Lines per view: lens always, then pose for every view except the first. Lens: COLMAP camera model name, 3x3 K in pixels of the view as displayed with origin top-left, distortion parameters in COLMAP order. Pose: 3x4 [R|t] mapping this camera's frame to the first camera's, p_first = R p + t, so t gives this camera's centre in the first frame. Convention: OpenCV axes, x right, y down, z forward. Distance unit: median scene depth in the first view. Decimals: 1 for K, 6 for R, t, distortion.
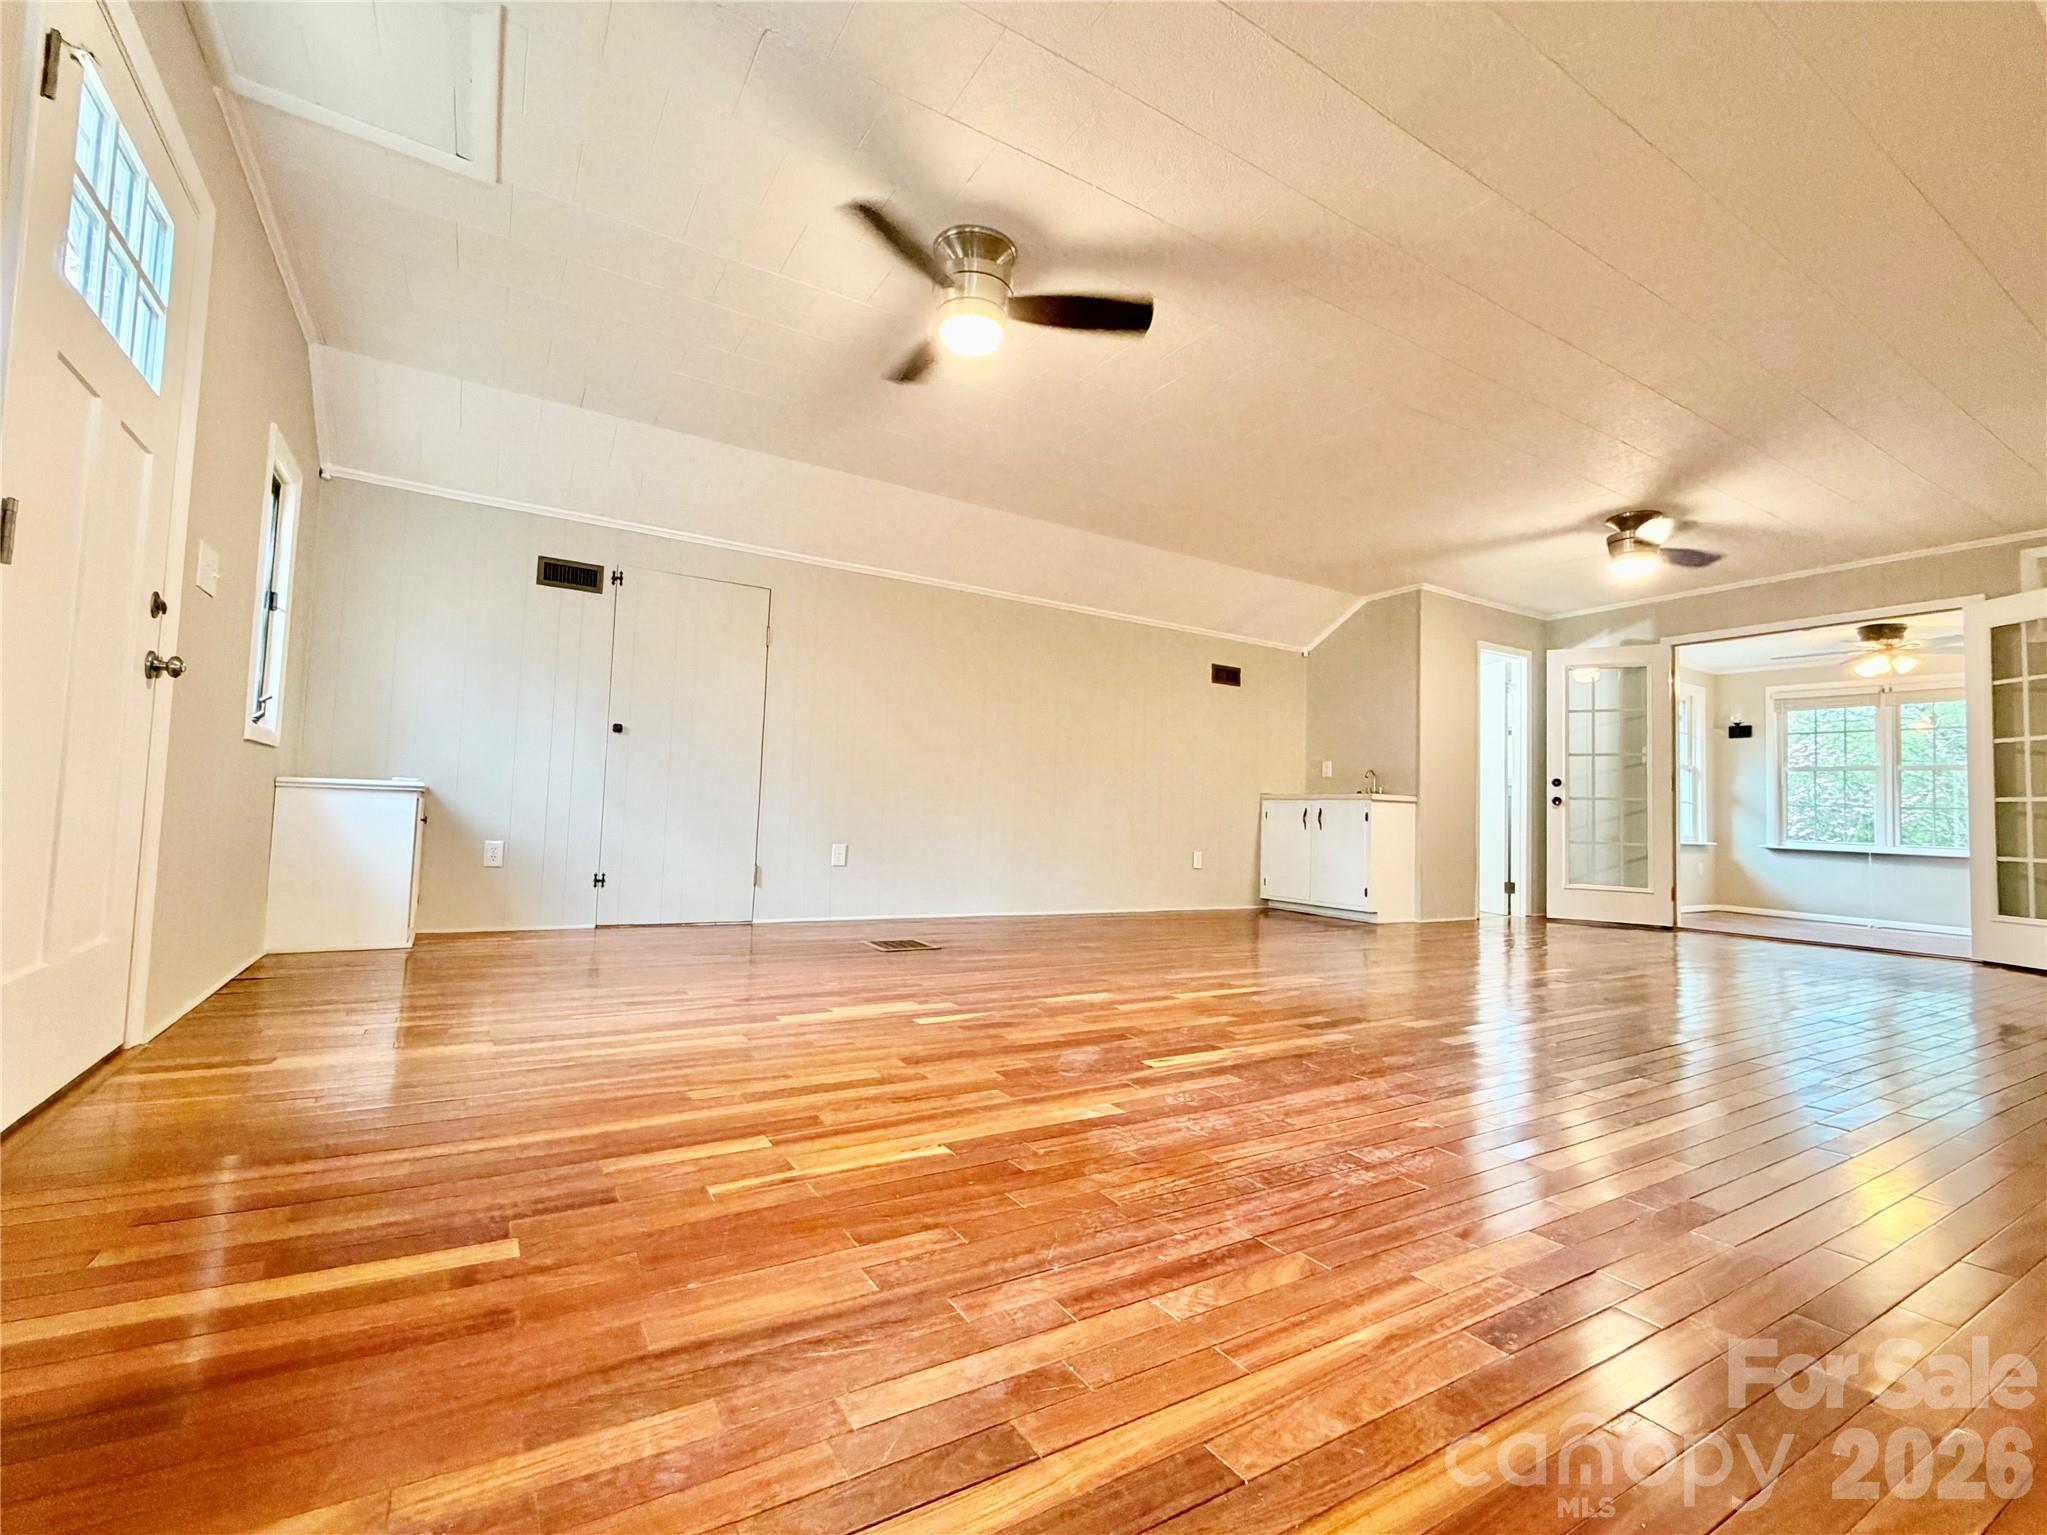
lens RADIAL K [[884.3, 0, 1014.4], [0, 884.3, 764.2], [0, 0, 1]] dist [0.003952, 0.000290]
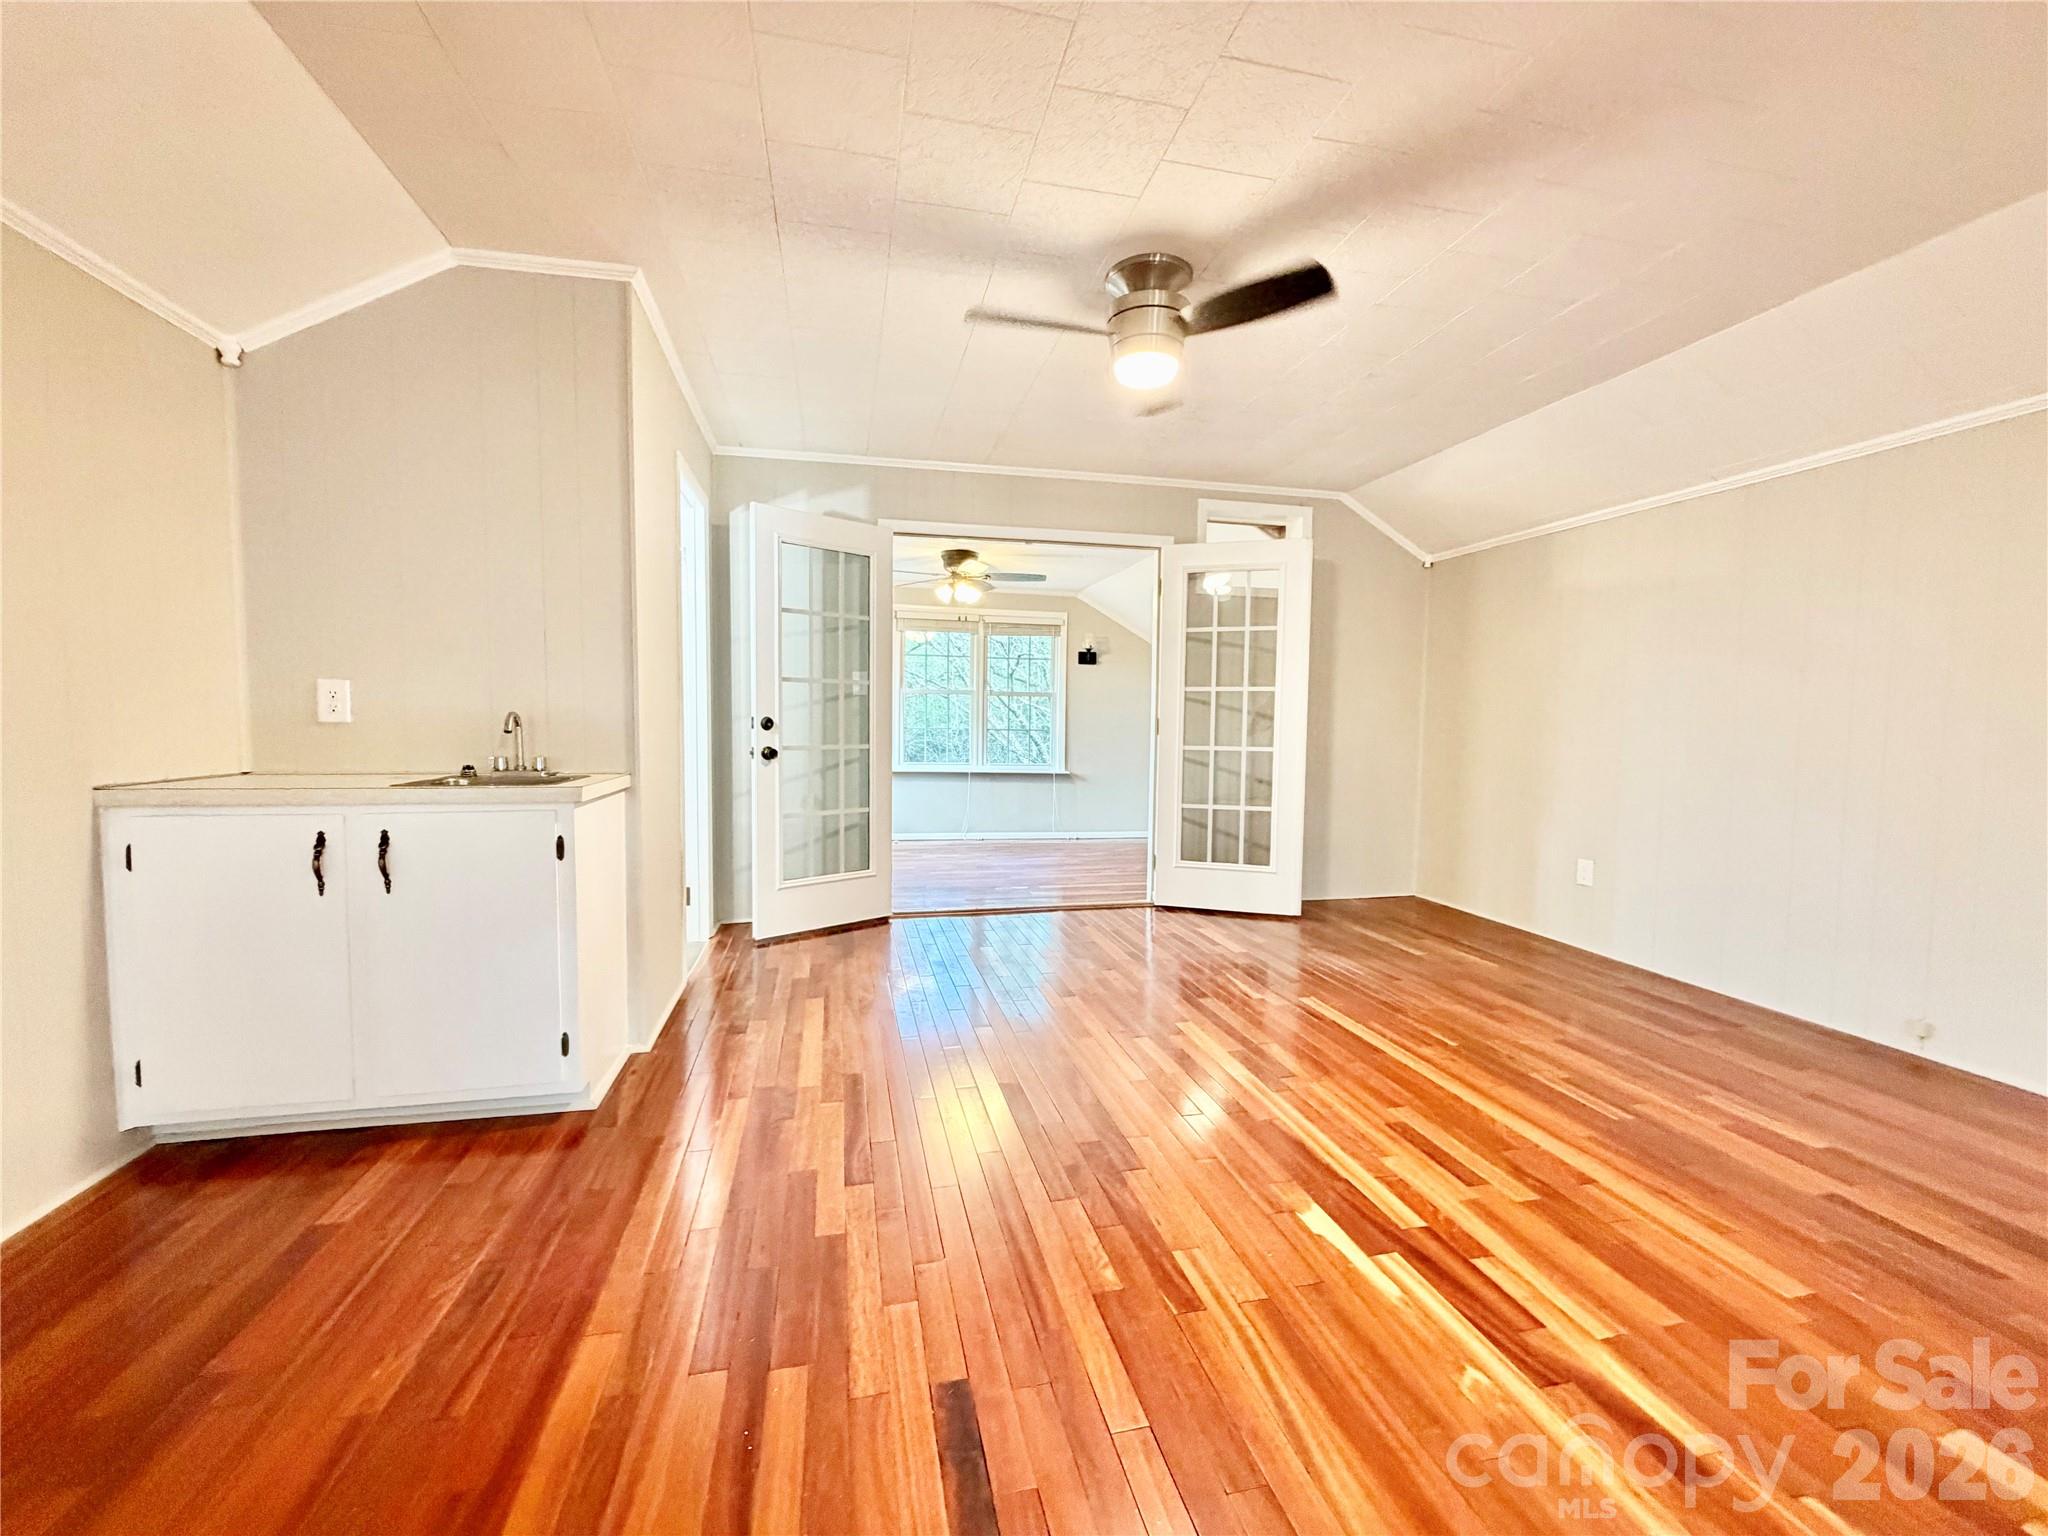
lens RADIAL K [[816.4, 0, 1013.0], [0, 816.4, 761.6], [0, 0, 1]] dist [0.001212, -0.000147]
pose [[0.325987, -0.076000, 0.942314, 0.181690], [-0.058834, 0.993200, 0.100458, -0.027800], [-0.943542, -0.088188, 0.319299, 0.916444]]
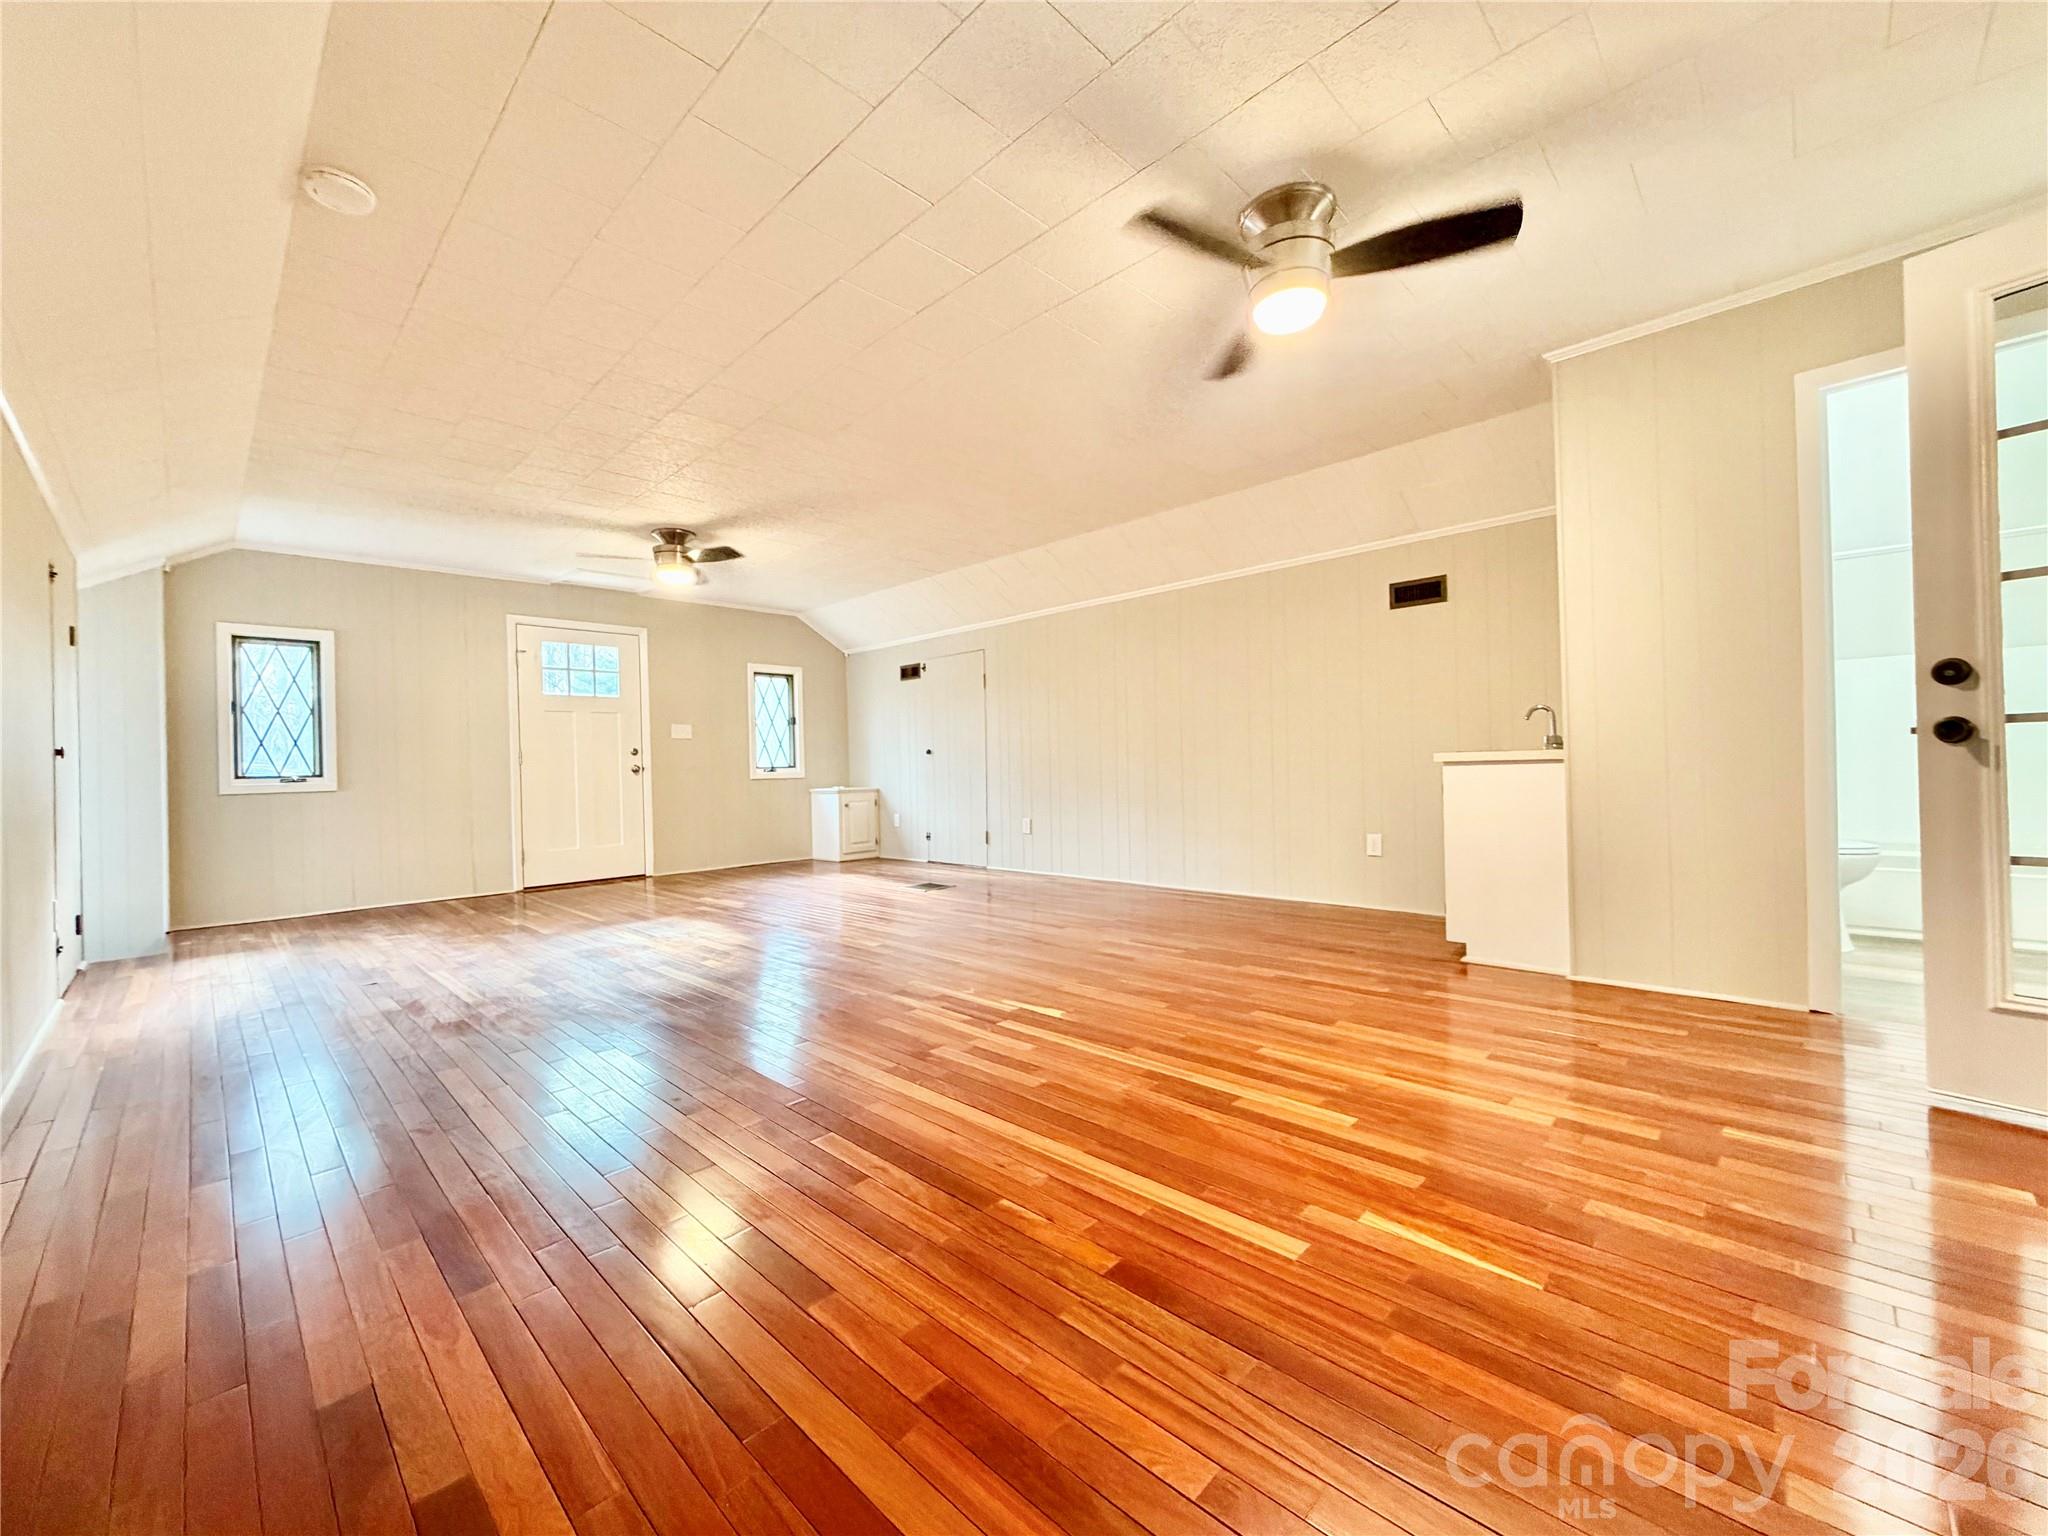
lens RADIAL K [[816.4, 0, 1023.4], [0, 816.4, 769.4], [0, 0, 1]] dist [0.001212, -0.000147]
pose [[0.252814, -0.037381, -0.966793, 1.140605], [0.090041, 0.995826, -0.014958, 0.034961], [0.963316, -0.083269, 0.255124, 0.726102]]
